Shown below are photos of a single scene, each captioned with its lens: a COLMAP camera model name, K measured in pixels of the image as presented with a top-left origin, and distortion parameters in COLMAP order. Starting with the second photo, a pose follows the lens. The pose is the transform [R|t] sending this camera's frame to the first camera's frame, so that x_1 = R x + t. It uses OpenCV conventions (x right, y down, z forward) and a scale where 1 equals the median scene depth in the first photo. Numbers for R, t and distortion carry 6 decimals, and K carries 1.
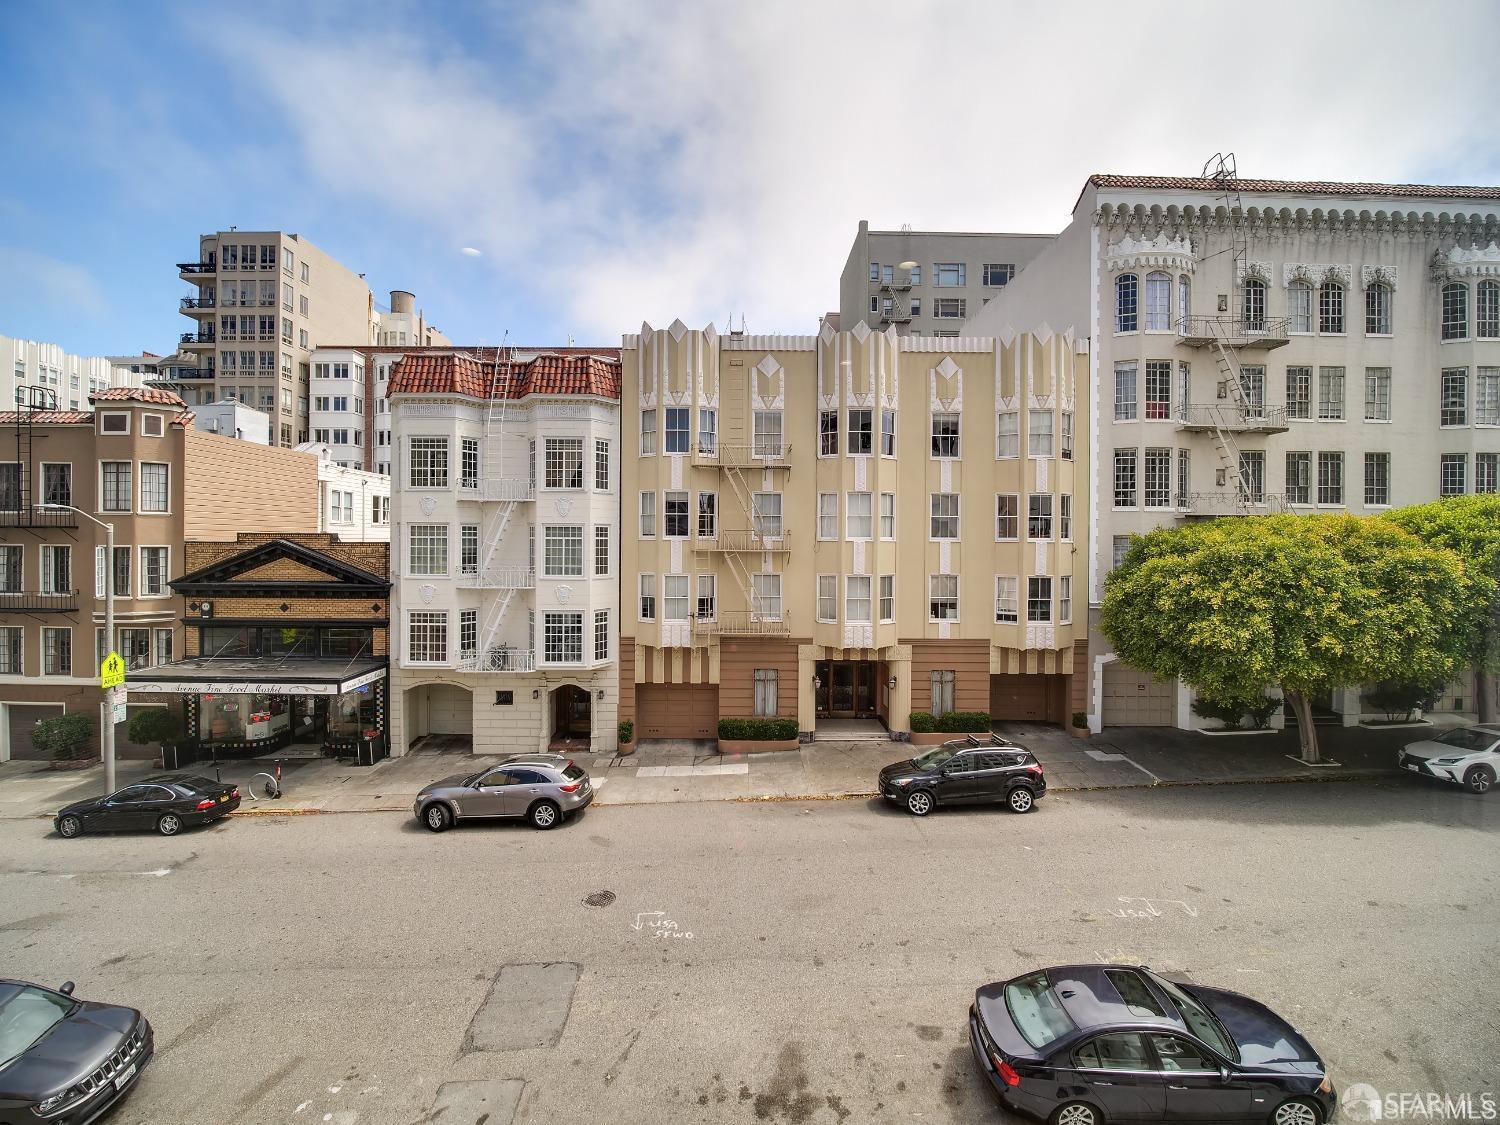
lens RADIAL K [[678.6, 0, 742.9], [0, 678.6, 545.5], [0, 0, 1]] dist [-0.018613, -0.000172]
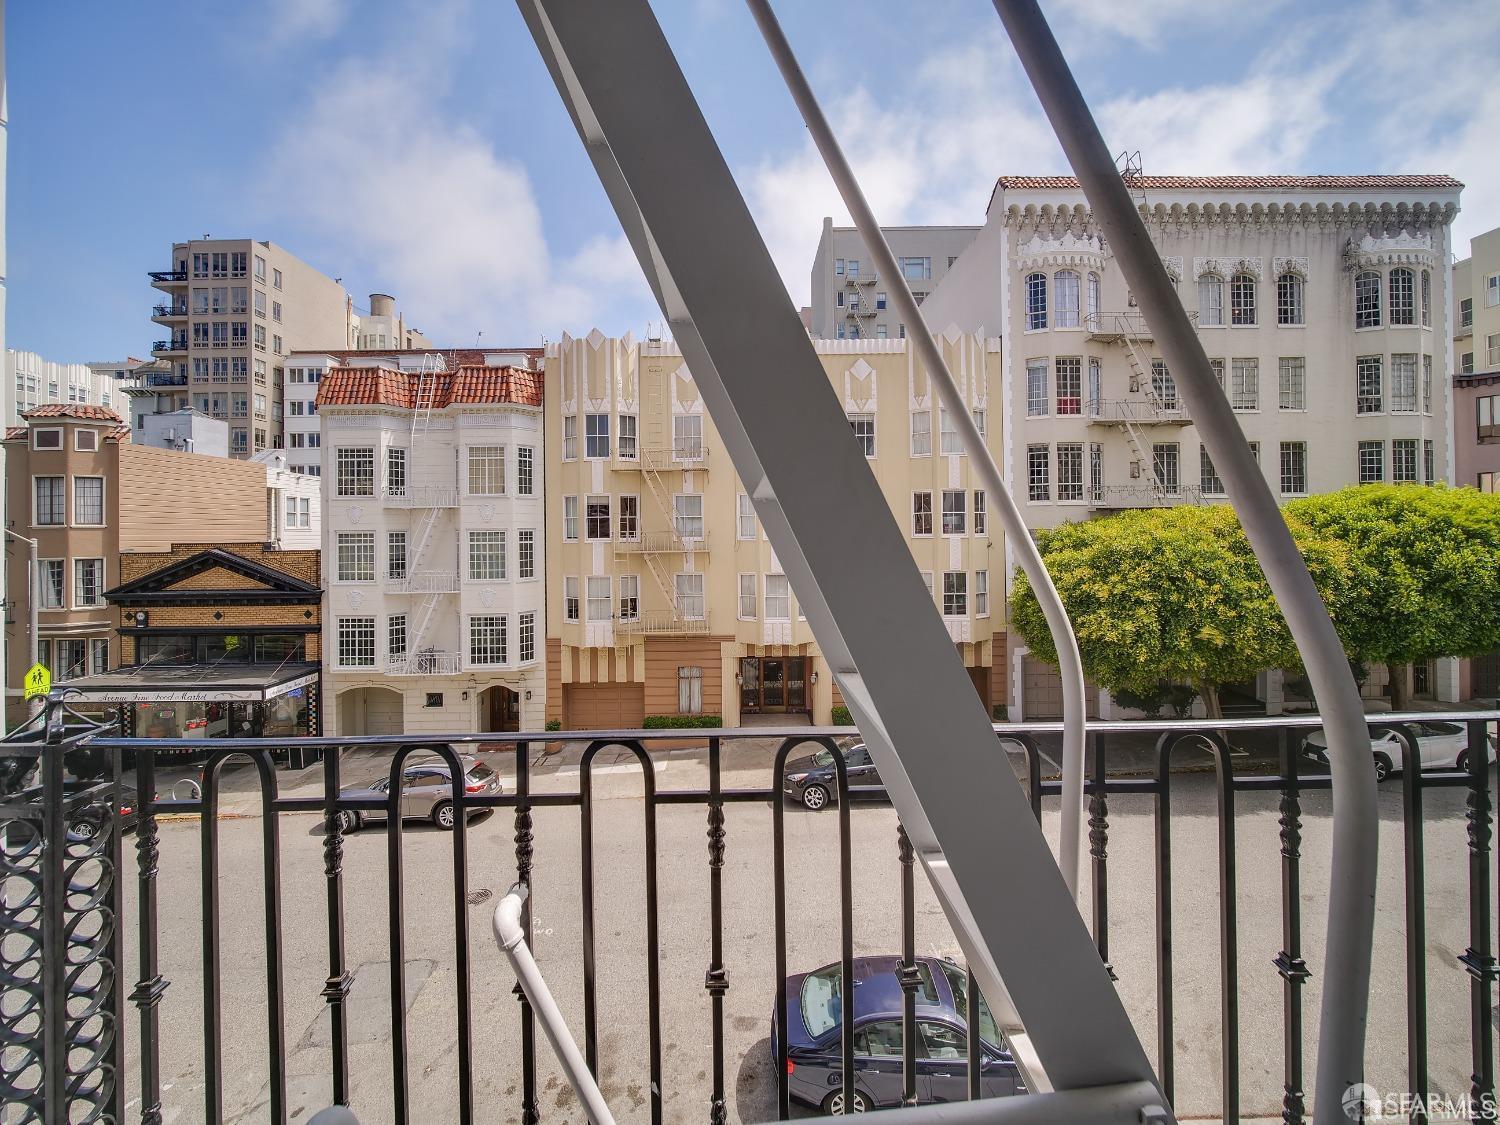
lens RADIAL K [[678.9, 0, 740.4], [0, 678.9, 526.8], [0, 0, 1]] dist [-0.005979, -0.000801]
pose [[0.999792, -0.019530, -0.005824, 0.121867], [0.019439, 0.999694, -0.015328, -0.011645], [0.006121, 0.015212, 0.999866, -0.025588]]
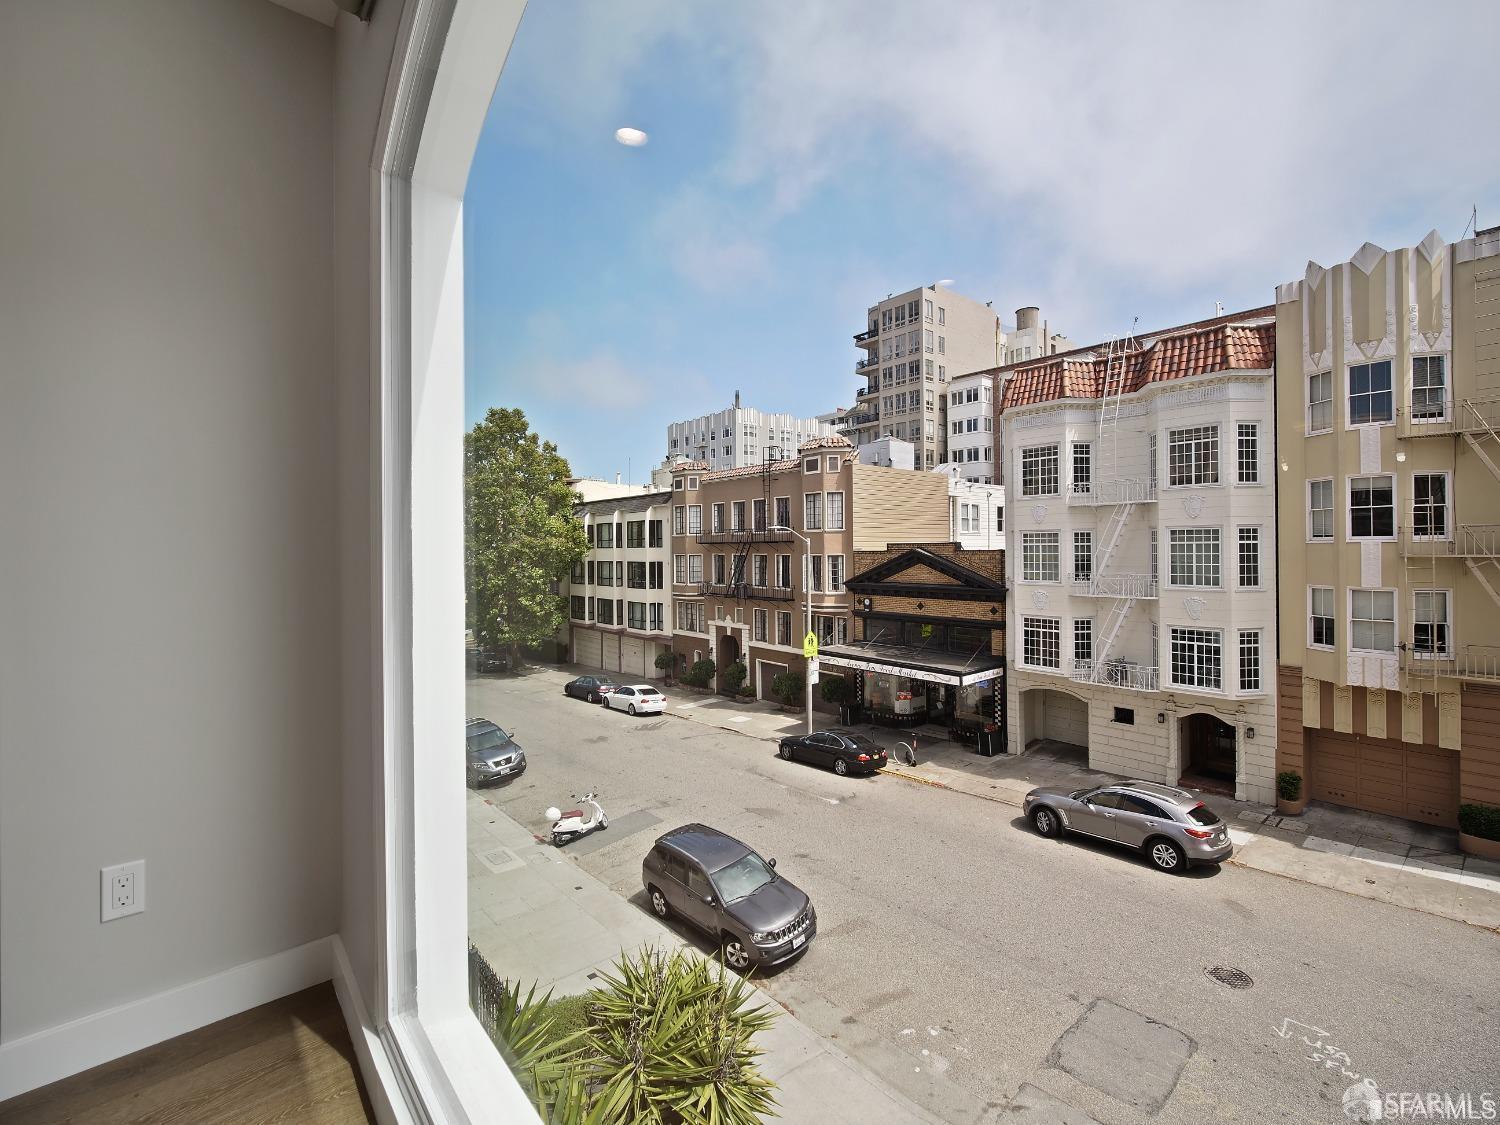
lens RADIAL K [[671.2, 0, 737.3], [0, 671.2, 548.4], [0, 0, 1]] dist [-0.004046, -0.001541]
pose [[0.632762, -0.012832, -0.774240, 0.027313], [0.007964, 0.999918, -0.010064, 0.000419], [0.774306, 0.000202, 0.632812, 0.006767]]
